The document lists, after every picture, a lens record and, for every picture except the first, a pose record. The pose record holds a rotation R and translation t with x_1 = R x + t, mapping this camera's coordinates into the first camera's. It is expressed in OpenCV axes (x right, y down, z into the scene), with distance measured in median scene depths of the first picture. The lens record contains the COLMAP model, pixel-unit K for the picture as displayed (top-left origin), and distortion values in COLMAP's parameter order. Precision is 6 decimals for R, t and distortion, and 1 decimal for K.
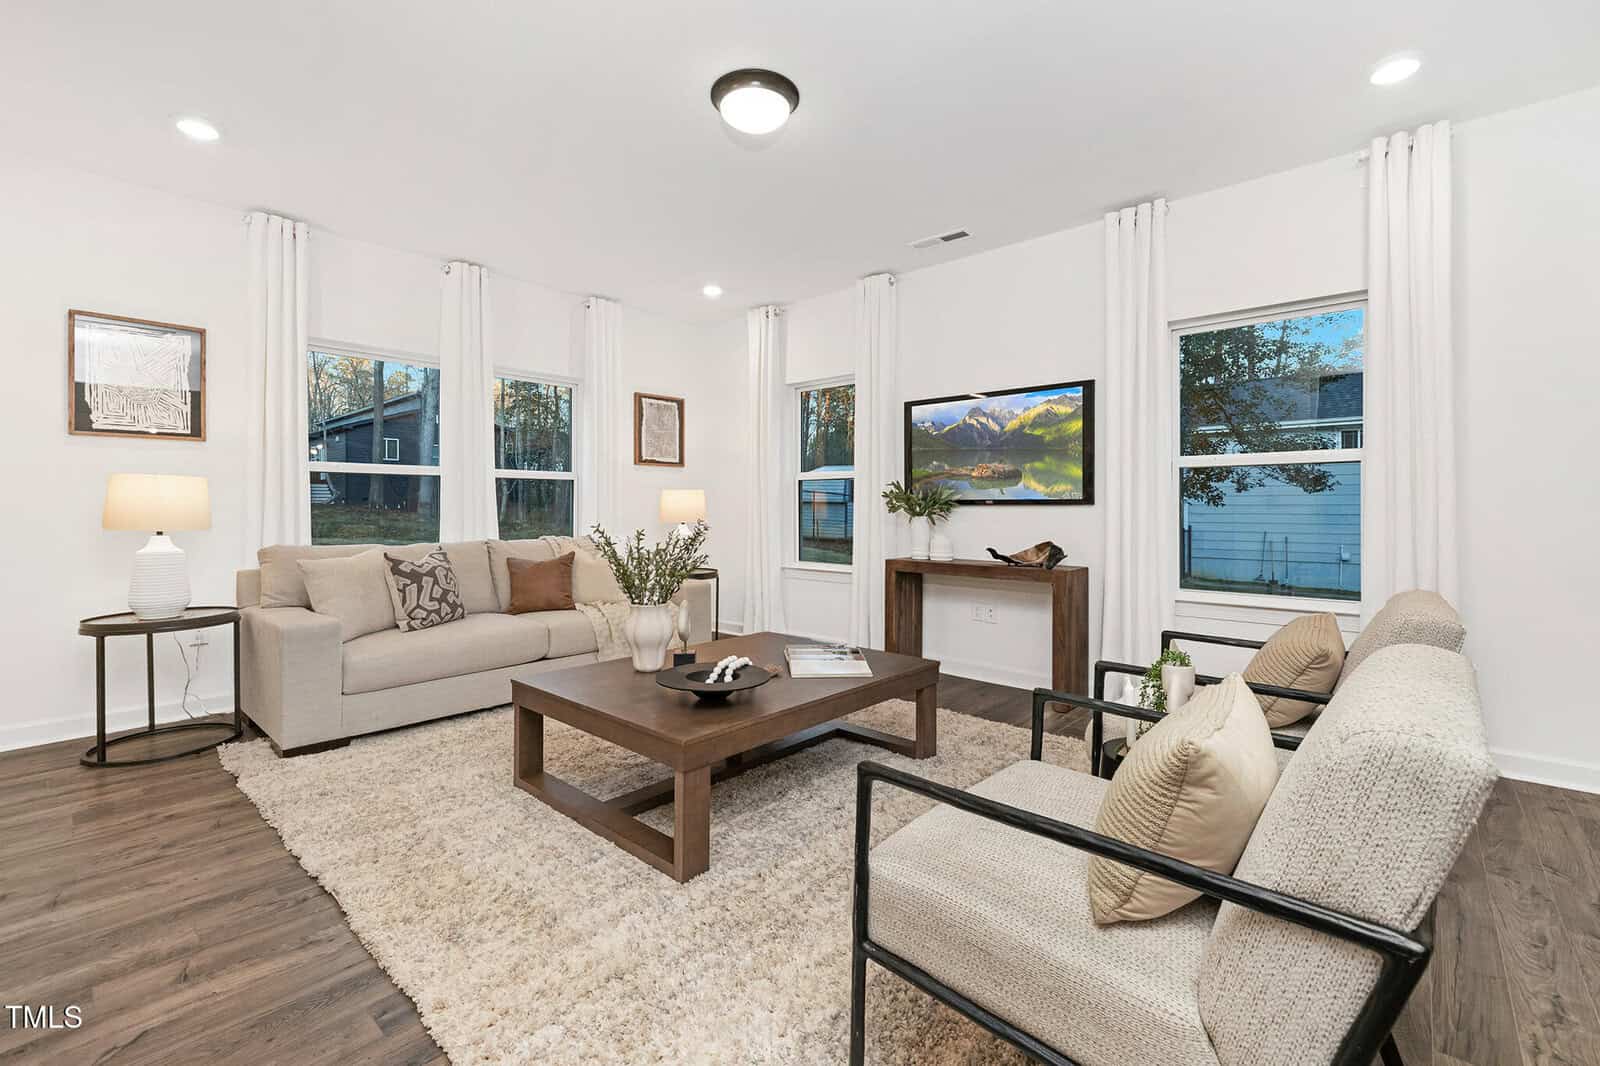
lens RADIAL K [[677.8, 0, 793.2], [0, 677.8, 520.4], [0, 0, 1]] dist [0.000365, -0.000165]
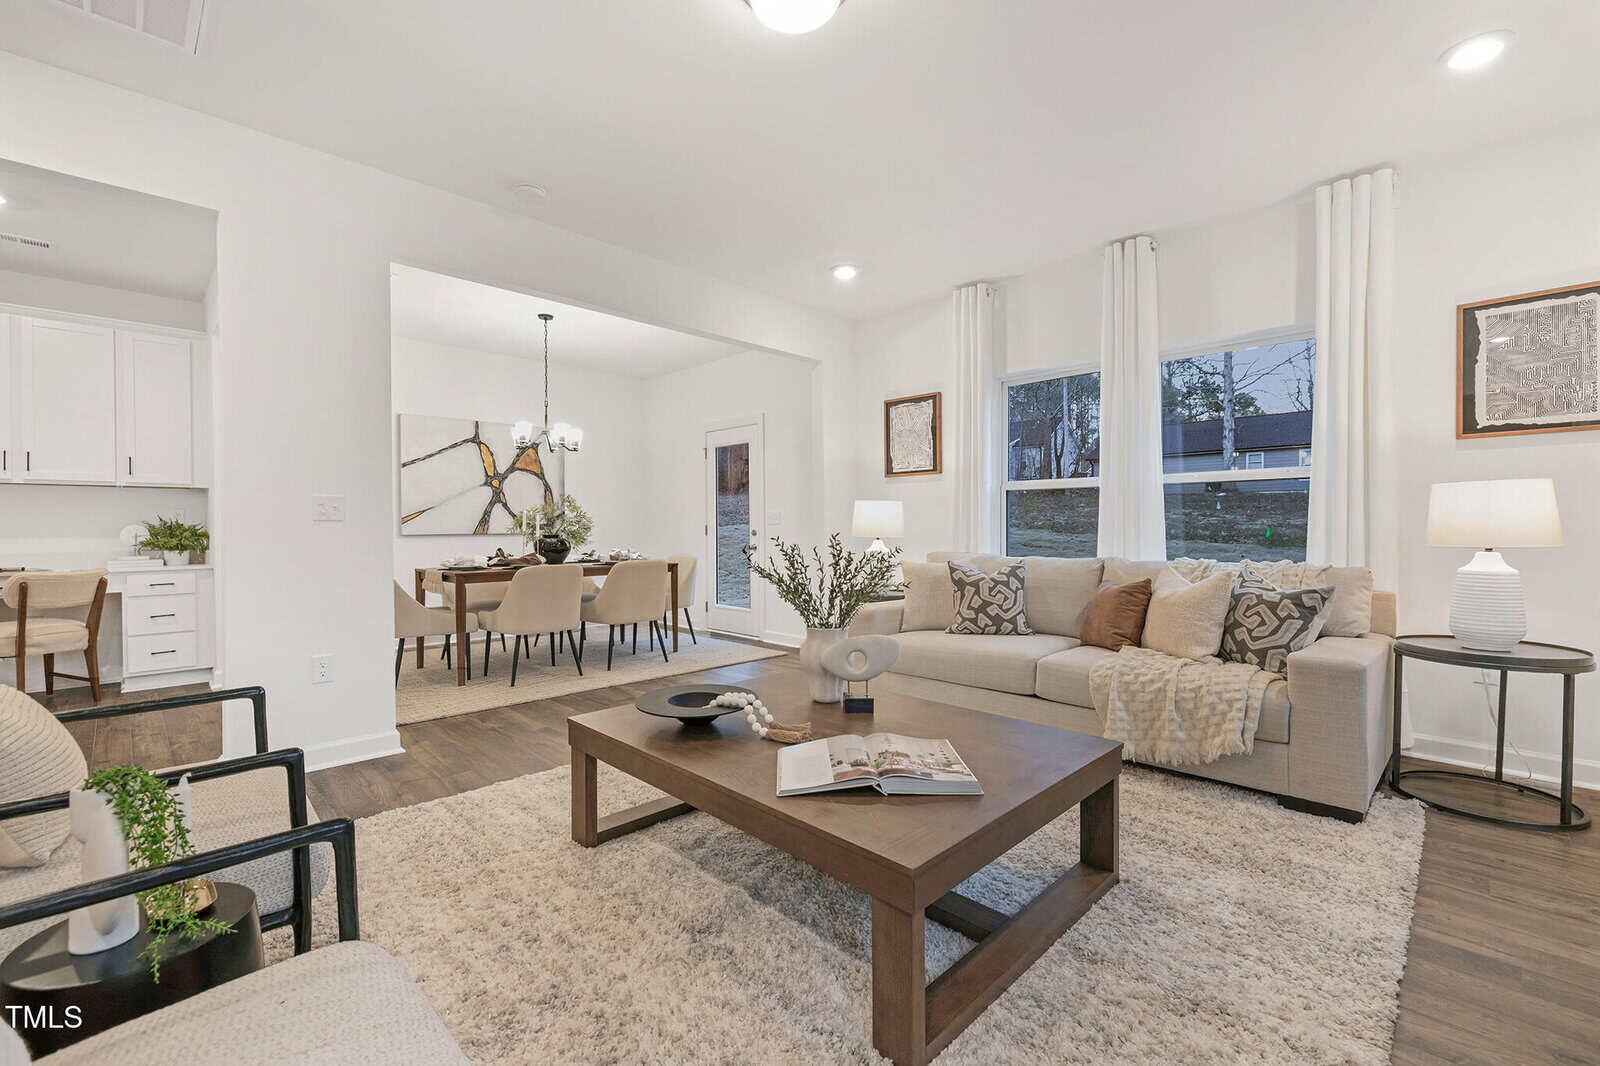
lens RADIAL K [[684.9, 0, 787.1], [0, 684.9, 532.7], [0, 0, 1]] dist [0.000670, -0.000206]
pose [[-0.057502, 0.011057, -0.998284, 0.444328], [-0.014749, 0.999820, 0.011923, -0.007566], [0.998236, 0.015409, -0.057329, 0.633703]]
